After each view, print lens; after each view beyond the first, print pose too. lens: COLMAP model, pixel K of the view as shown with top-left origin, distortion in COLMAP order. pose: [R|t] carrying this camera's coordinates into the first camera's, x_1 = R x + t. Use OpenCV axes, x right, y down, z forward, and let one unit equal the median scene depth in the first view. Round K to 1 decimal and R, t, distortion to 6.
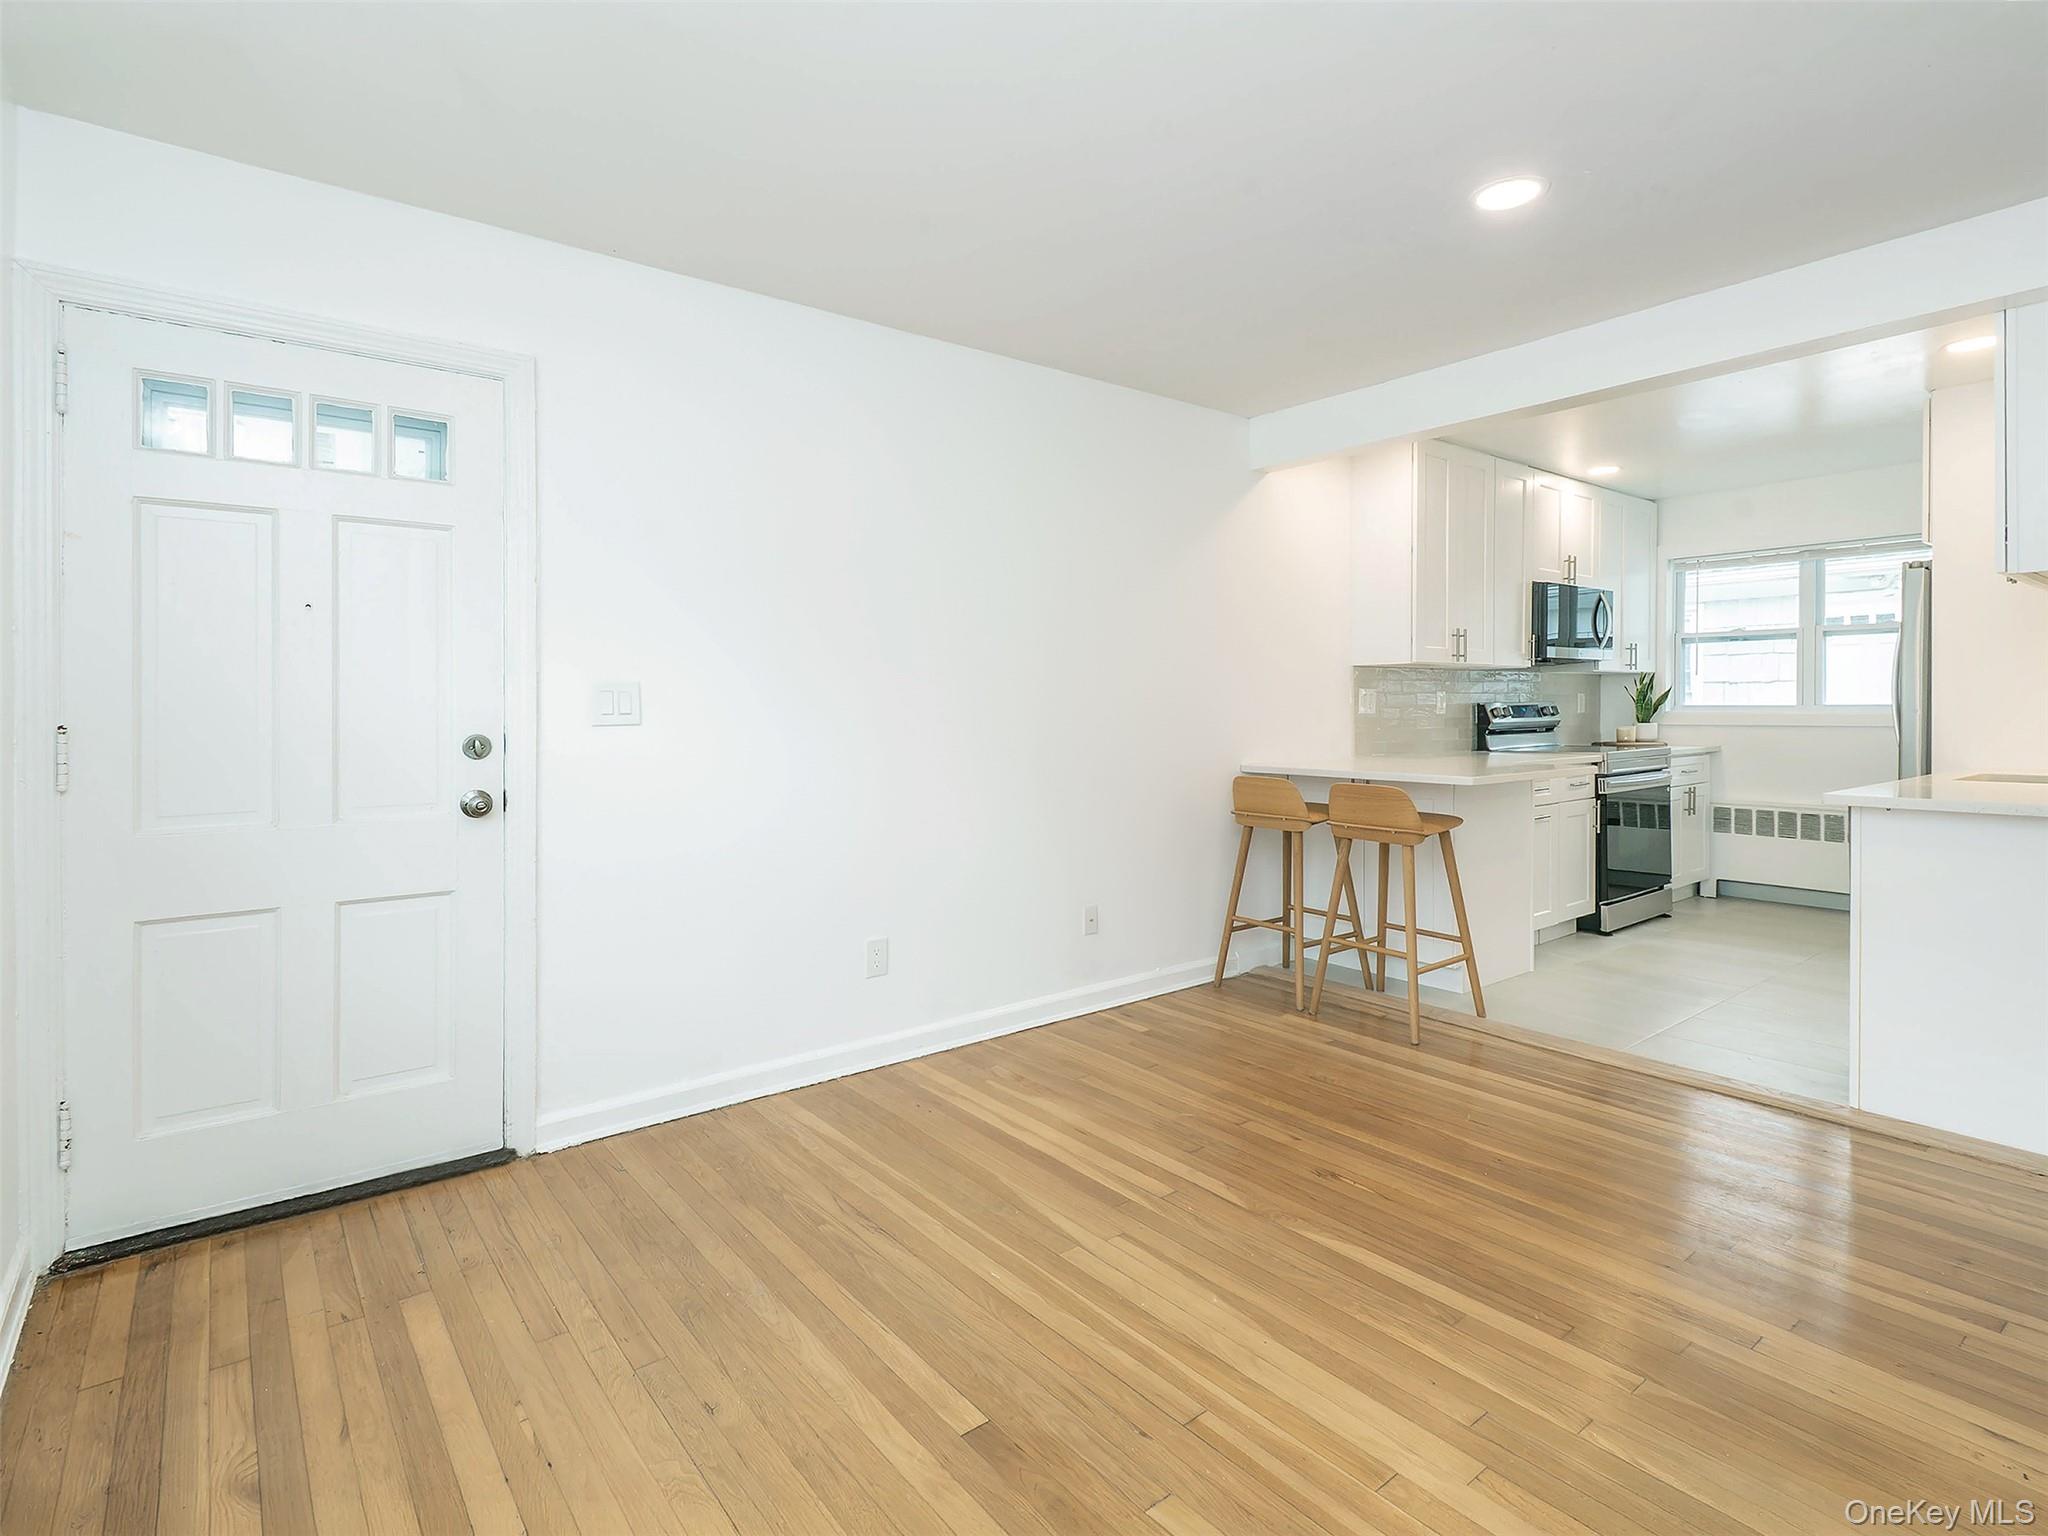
lens RADIAL K [[1024.0, 0, 974.5], [0, 1024.0, 760.6], [0, 0, 1]] dist [0.015026, -0.004533]
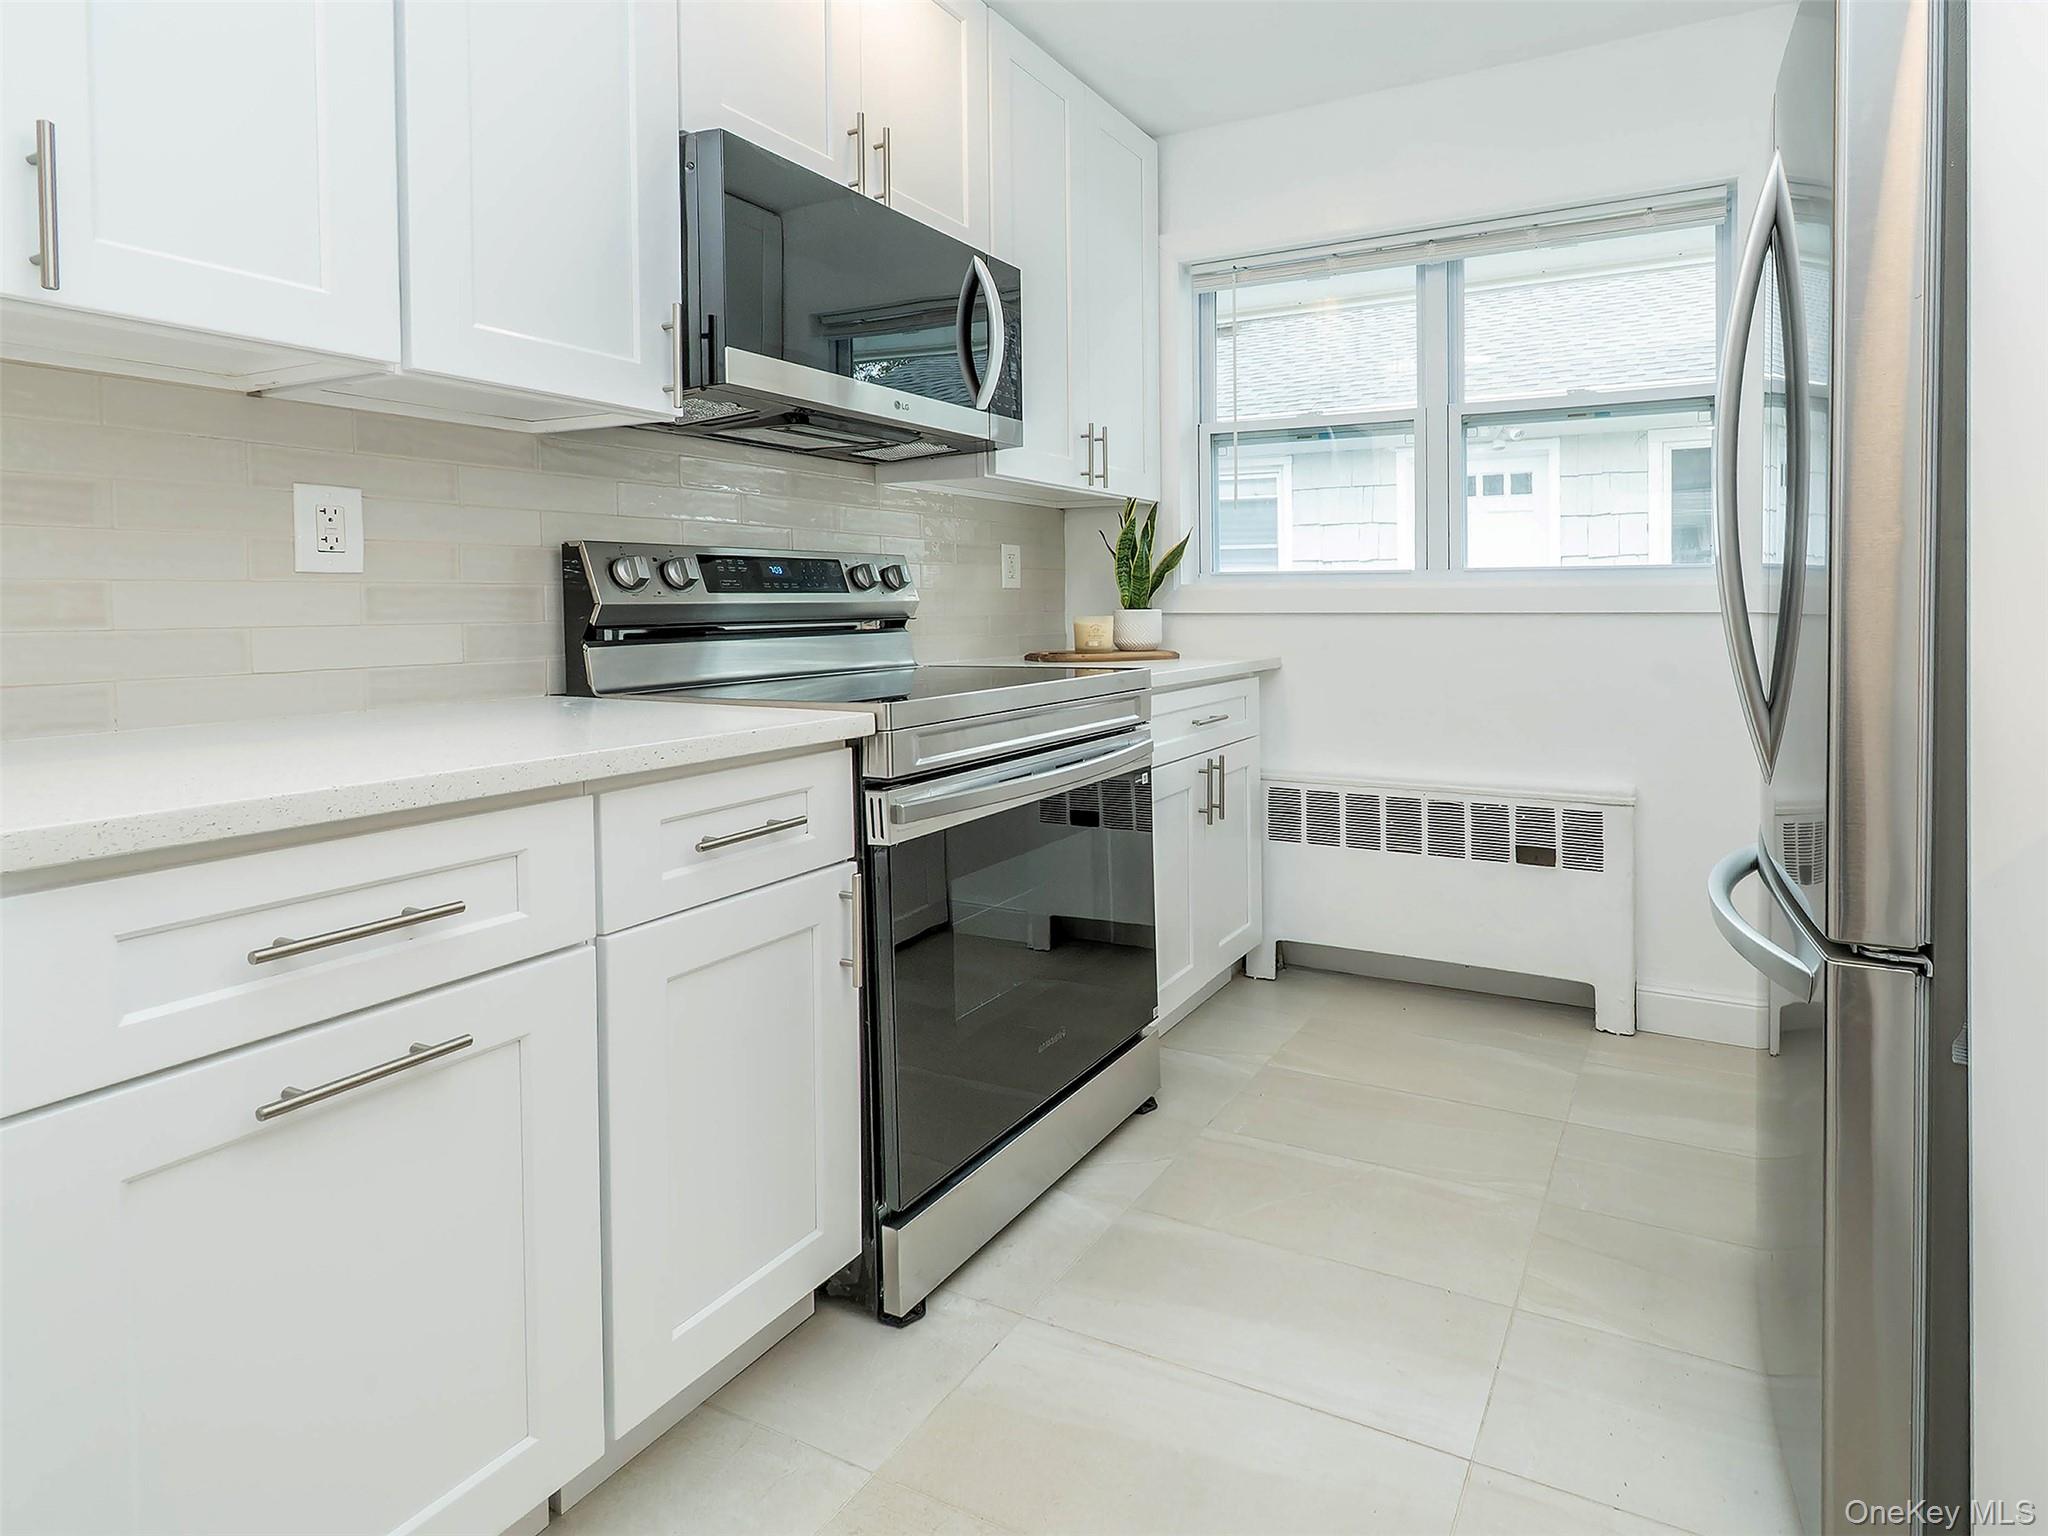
lens RADIAL K [[1024.0, 0, 913.1], [0, 1024.0, 666.3], [0, 0, 1]] dist [0.015026, -0.004533]
pose [[0.973405, -0.024649, 0.227759, 0.493750], [0.021187, 0.999620, 0.017636, -0.023733], [-0.228108, -0.012341, 0.973558, 0.632598]]
